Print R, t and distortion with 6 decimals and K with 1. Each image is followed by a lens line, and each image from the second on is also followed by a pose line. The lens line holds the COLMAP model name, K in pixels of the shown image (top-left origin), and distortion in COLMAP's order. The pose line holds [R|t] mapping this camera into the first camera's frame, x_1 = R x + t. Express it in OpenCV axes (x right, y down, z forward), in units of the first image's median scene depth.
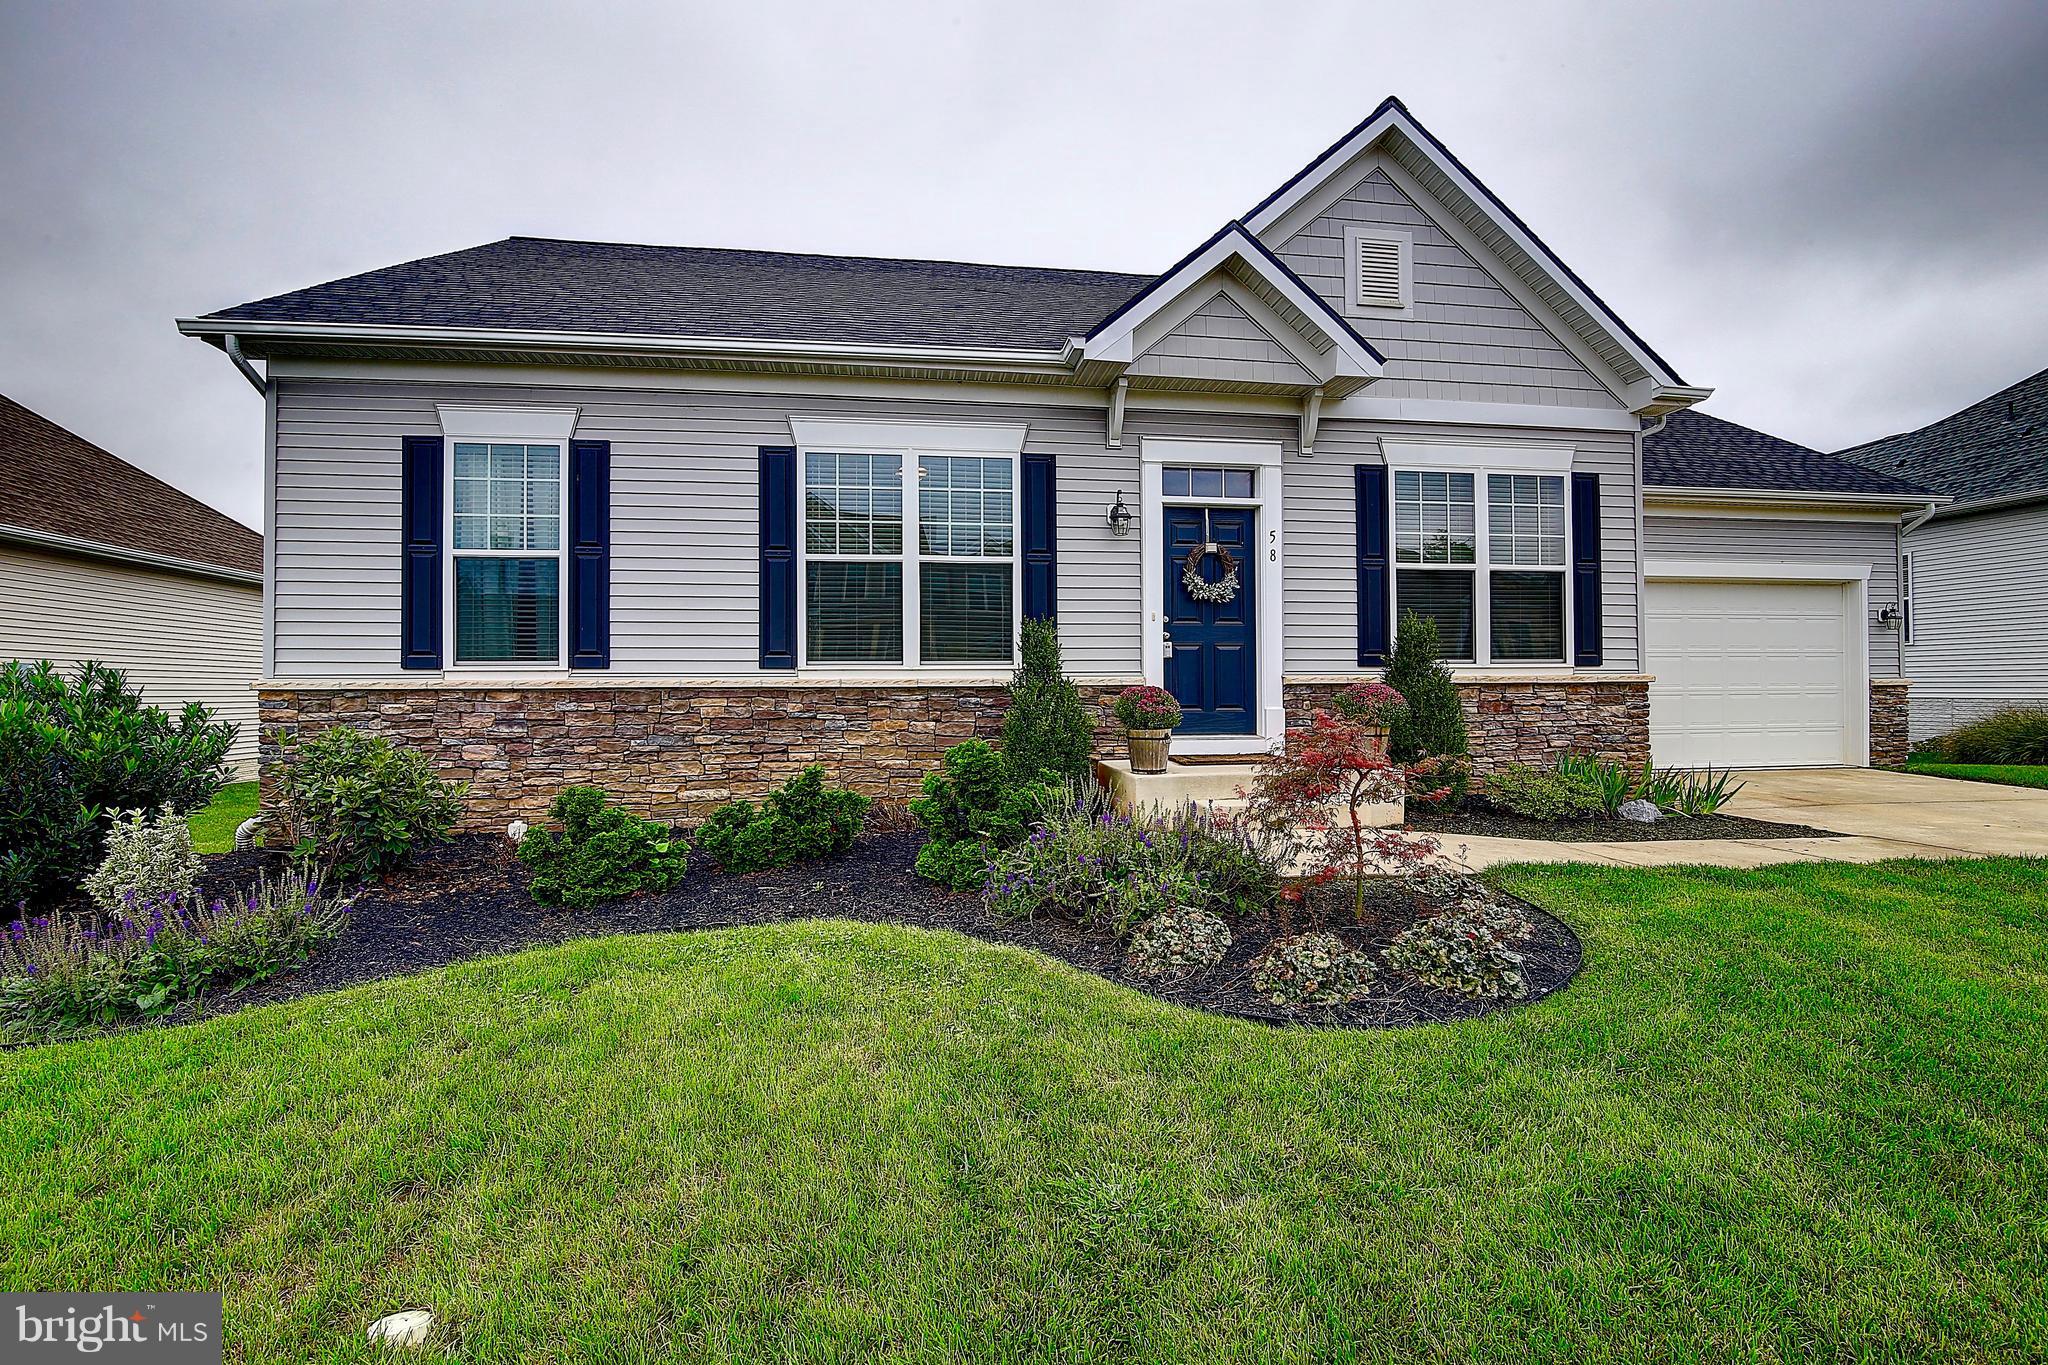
lens RADIAL K [[940.4, 0, 1023.9], [0, 940.4, 673.8], [0, 0, 1]] dist [-0.022185, 0.001705]
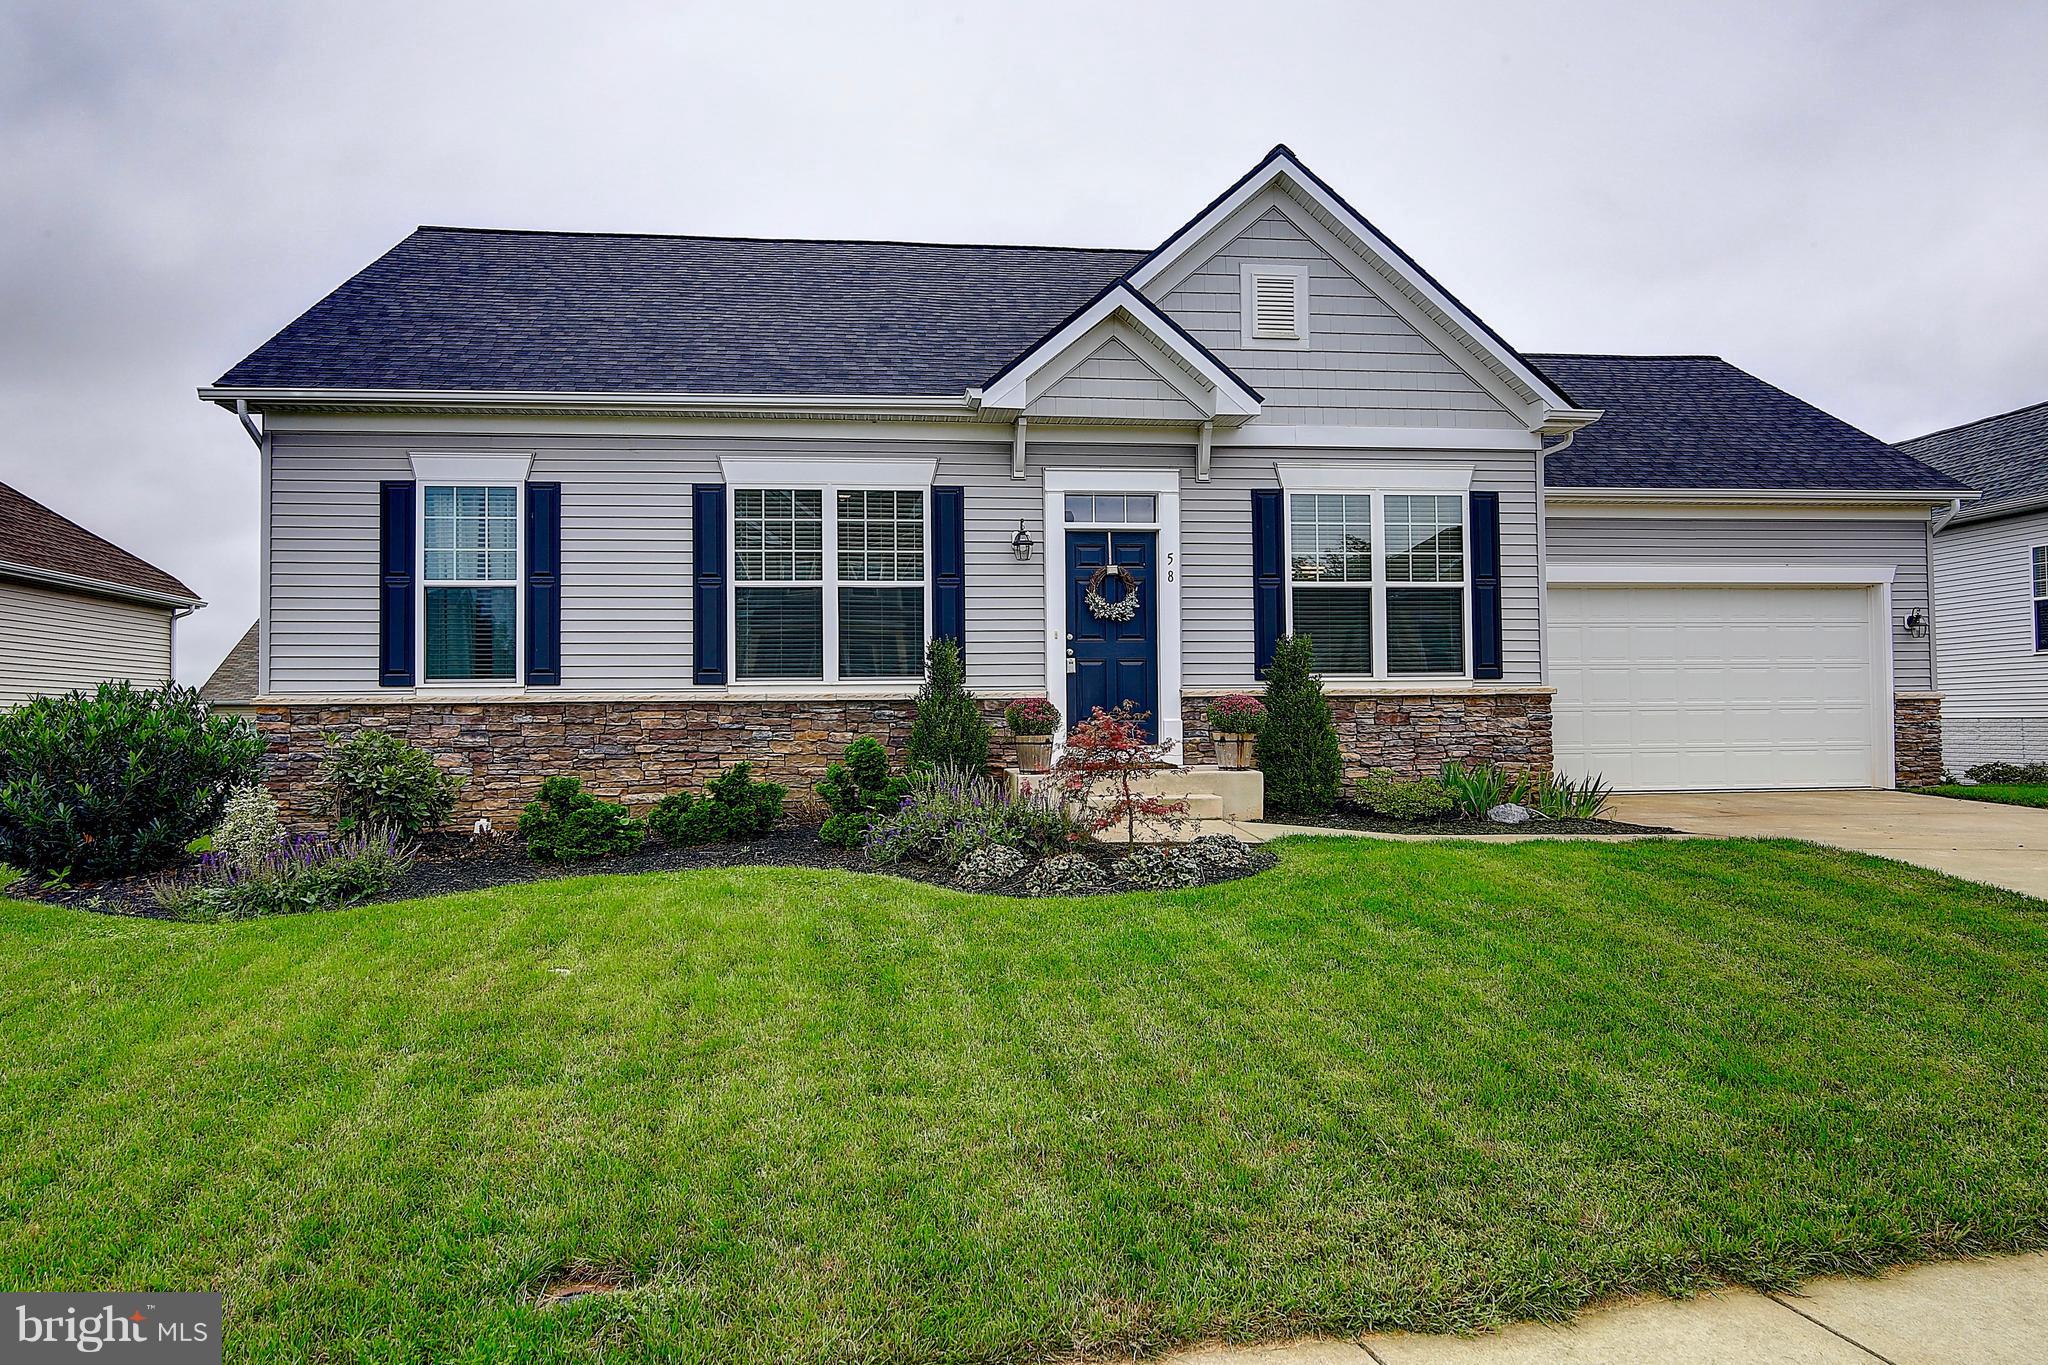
lens RADIAL K [[1420.1, 0, 1024.8], [0, 1420.1, 671.7], [0, 0, 1]] dist [-0.001561, -0.001242]
pose [[0.999694, -0.005049, -0.024232, 0.144972], [0.004603, 0.999819, -0.018437, 0.011493], [0.024321, 0.018319, 0.999536, -0.643761]]
